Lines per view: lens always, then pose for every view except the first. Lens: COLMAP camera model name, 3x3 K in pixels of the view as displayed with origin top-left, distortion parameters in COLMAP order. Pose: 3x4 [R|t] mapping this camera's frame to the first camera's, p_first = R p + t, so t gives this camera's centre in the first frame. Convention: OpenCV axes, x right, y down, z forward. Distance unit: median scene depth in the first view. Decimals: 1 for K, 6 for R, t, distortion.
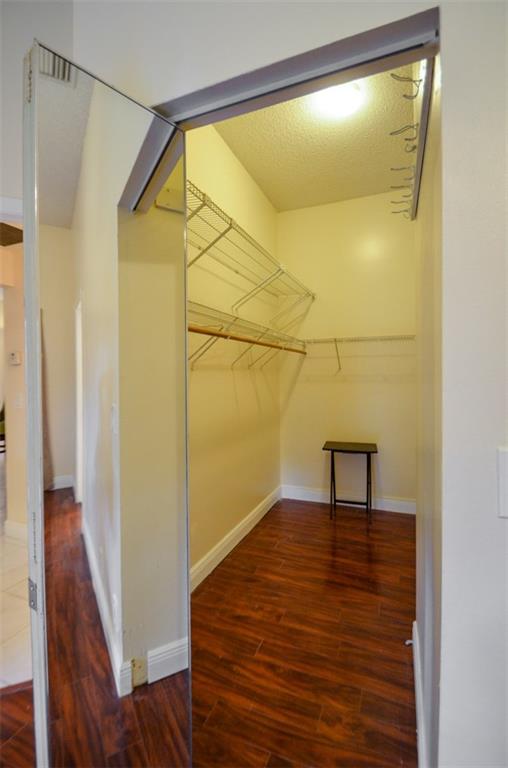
lens RADIAL K [[343.1, 0, 251.7], [0, 343.1, 376.0], [0, 0, 1]] dist [-0.019504, -0.000759]
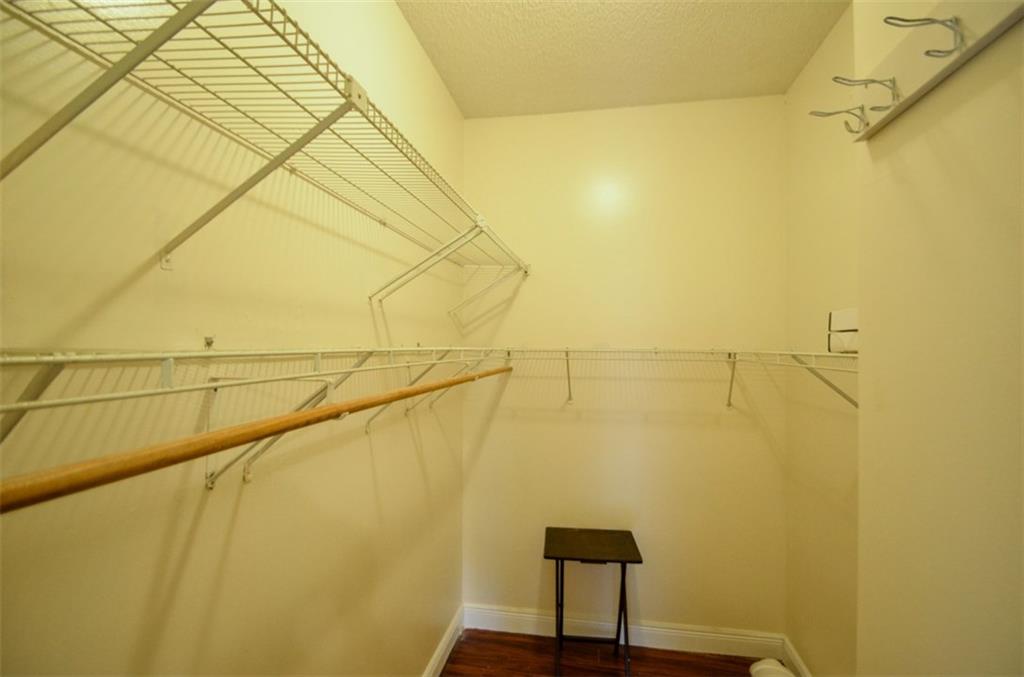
lens RADIAL K [[457.5, 0, 508.5], [0, 457.5, 338.6], [0, 0, 1]] dist [-0.019504, -0.000759]
pose [[0.980375, 0.017387, 0.196373, 0.005051], [-0.011393, 0.999435, -0.031614, -0.098939], [-0.196812, 0.028756, 0.980019, 0.276982]]
